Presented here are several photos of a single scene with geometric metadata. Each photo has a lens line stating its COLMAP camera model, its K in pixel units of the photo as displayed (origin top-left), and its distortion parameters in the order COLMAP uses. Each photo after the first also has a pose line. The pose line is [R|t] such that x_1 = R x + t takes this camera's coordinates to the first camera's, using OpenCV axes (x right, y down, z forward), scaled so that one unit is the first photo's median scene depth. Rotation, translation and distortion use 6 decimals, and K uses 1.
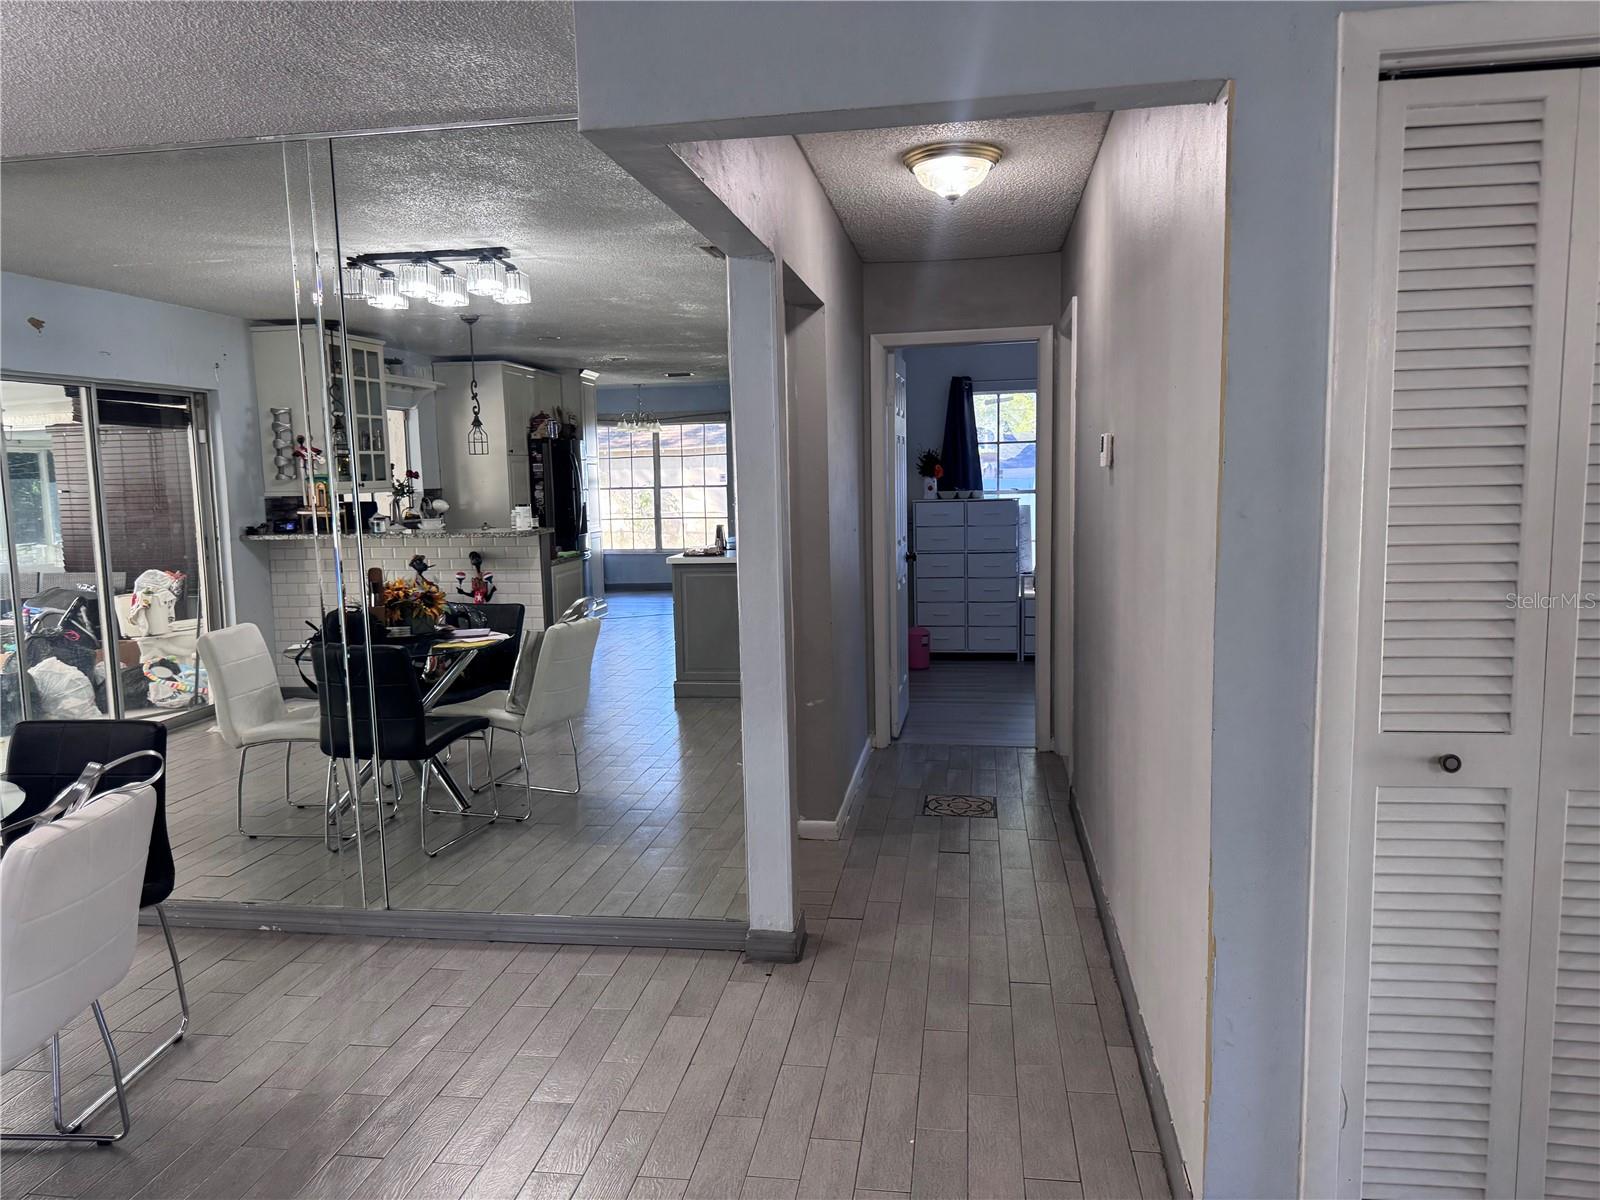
lens RADIAL K [[1131.6, 0, 793.4], [0, 1131.6, 605.4], [0, 0, 1]] dist [0.134564, -0.182811]
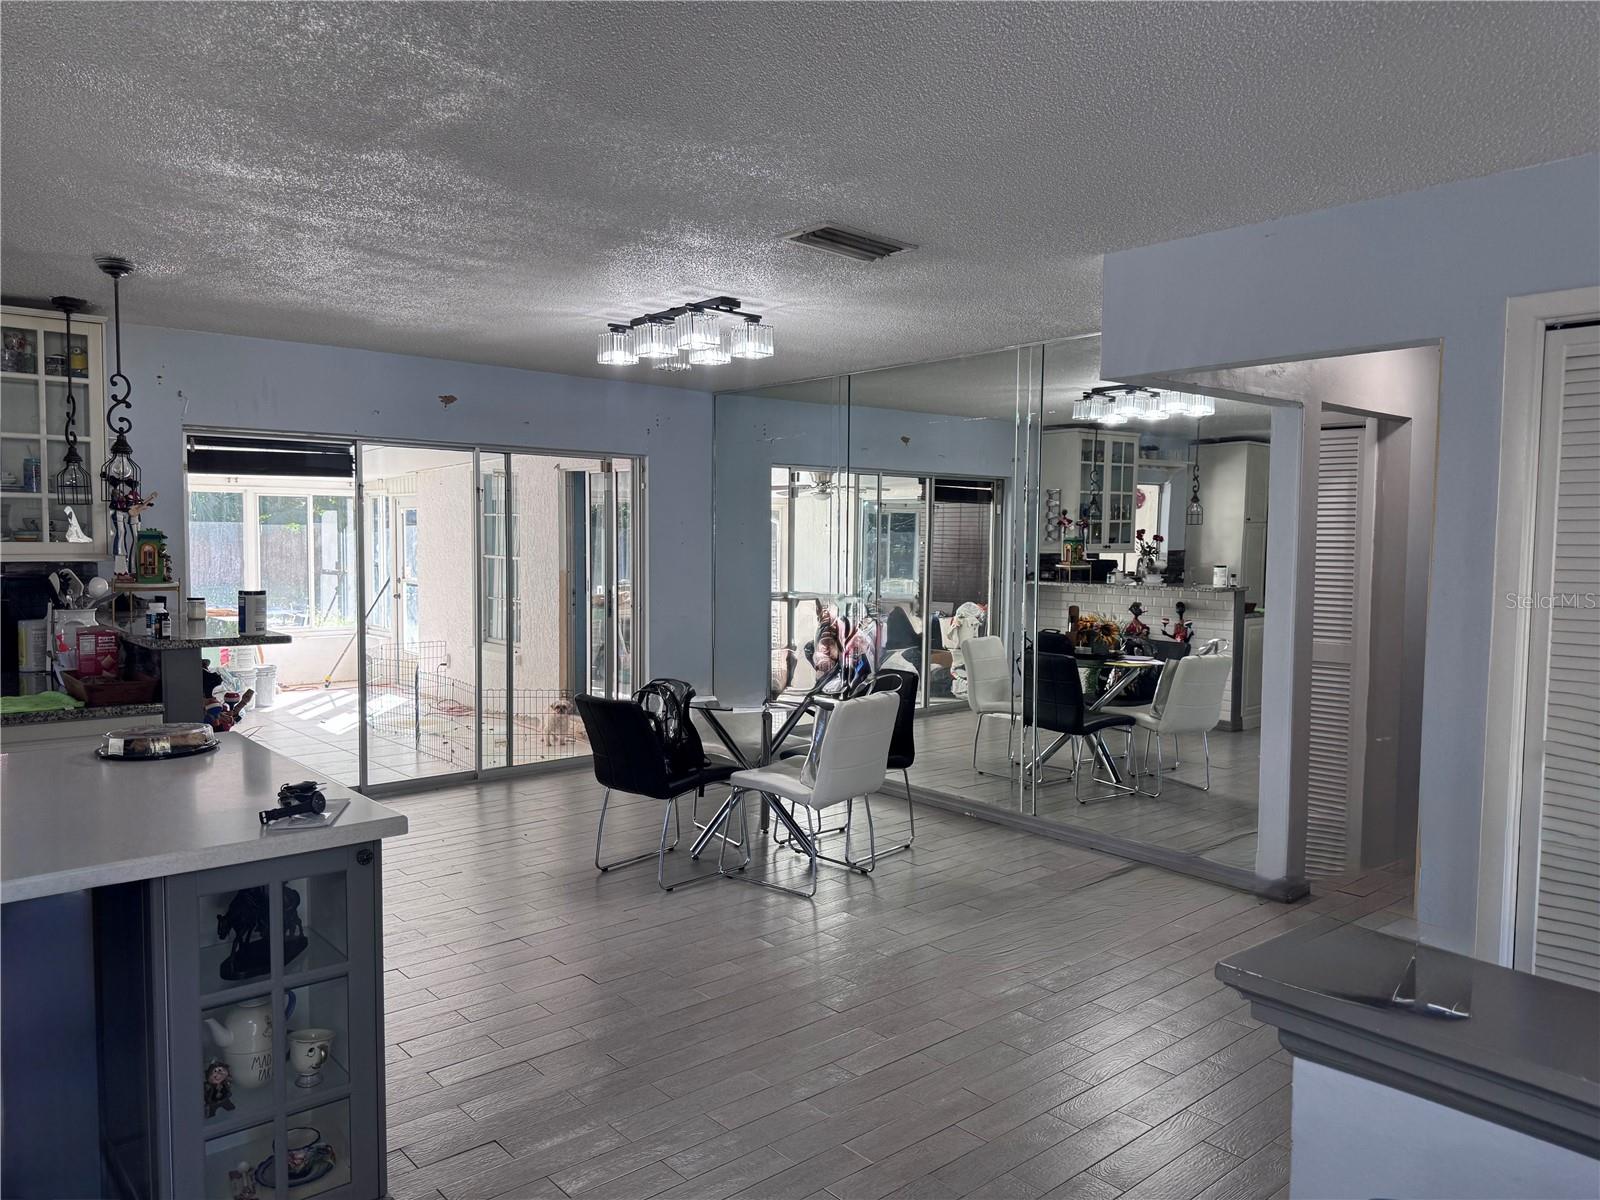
lens RADIAL K [[1131.6, 0, 793.4], [0, 1131.6, 605.4], [0, 0, 1]] dist [0.134564, -0.182811]
pose [[0.768279, 0.071475, -0.636112, 0.194995], [-0.103308, 0.994564, -0.013021, 0.016043], [0.631724, 0.075720, 0.771487, -0.231953]]
